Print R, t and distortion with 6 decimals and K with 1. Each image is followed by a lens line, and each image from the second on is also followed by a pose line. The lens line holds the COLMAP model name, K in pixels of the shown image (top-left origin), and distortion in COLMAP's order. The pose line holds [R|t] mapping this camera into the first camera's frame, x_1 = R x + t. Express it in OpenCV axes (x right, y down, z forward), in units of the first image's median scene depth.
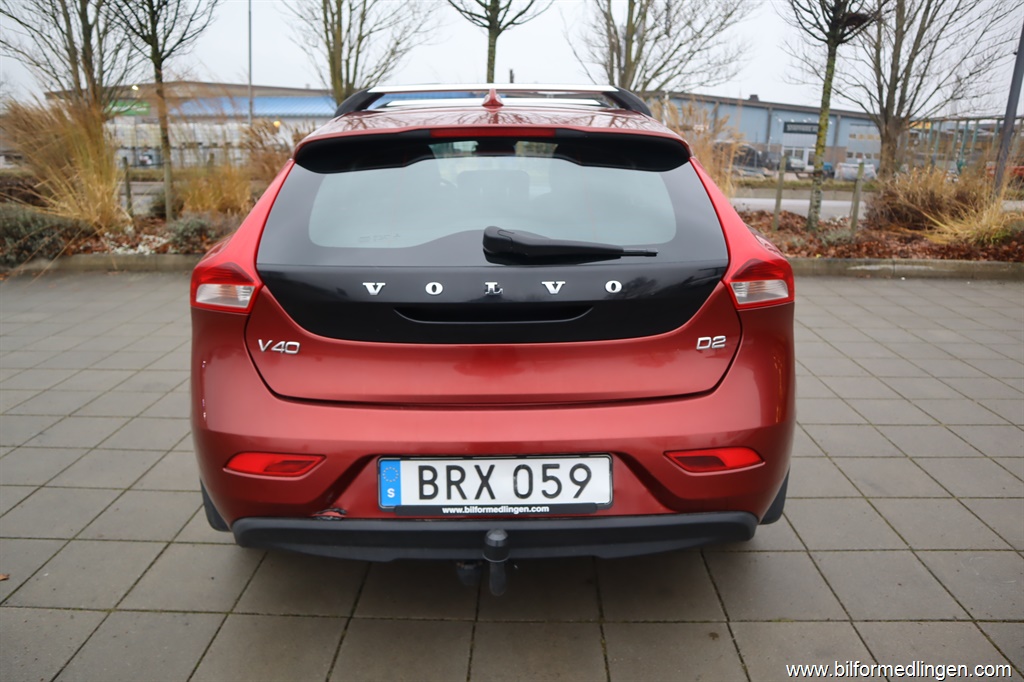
lens RADIAL K [[707.6, 0, 515.6], [0, 707.6, 333.8], [0, 0, 1]] dist [-0.126585, 0.076275]
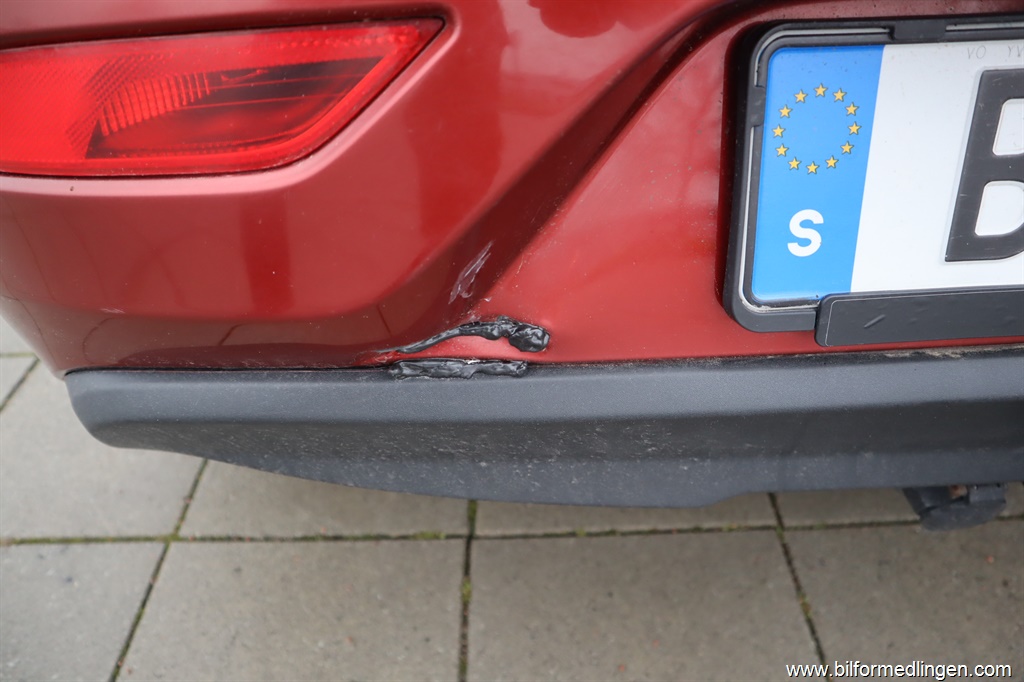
lens RADIAL K [[707.6, 0, 515.6], [0, 707.6, 333.8], [0, 0, 1]] dist [-0.126585, 0.076275]
pose [[0.999090, -0.042523, -0.003387, -0.219452], [0.040509, 0.920883, 0.387729, 0.153896], [-0.013369, -0.387513, 0.921767, 0.711366]]
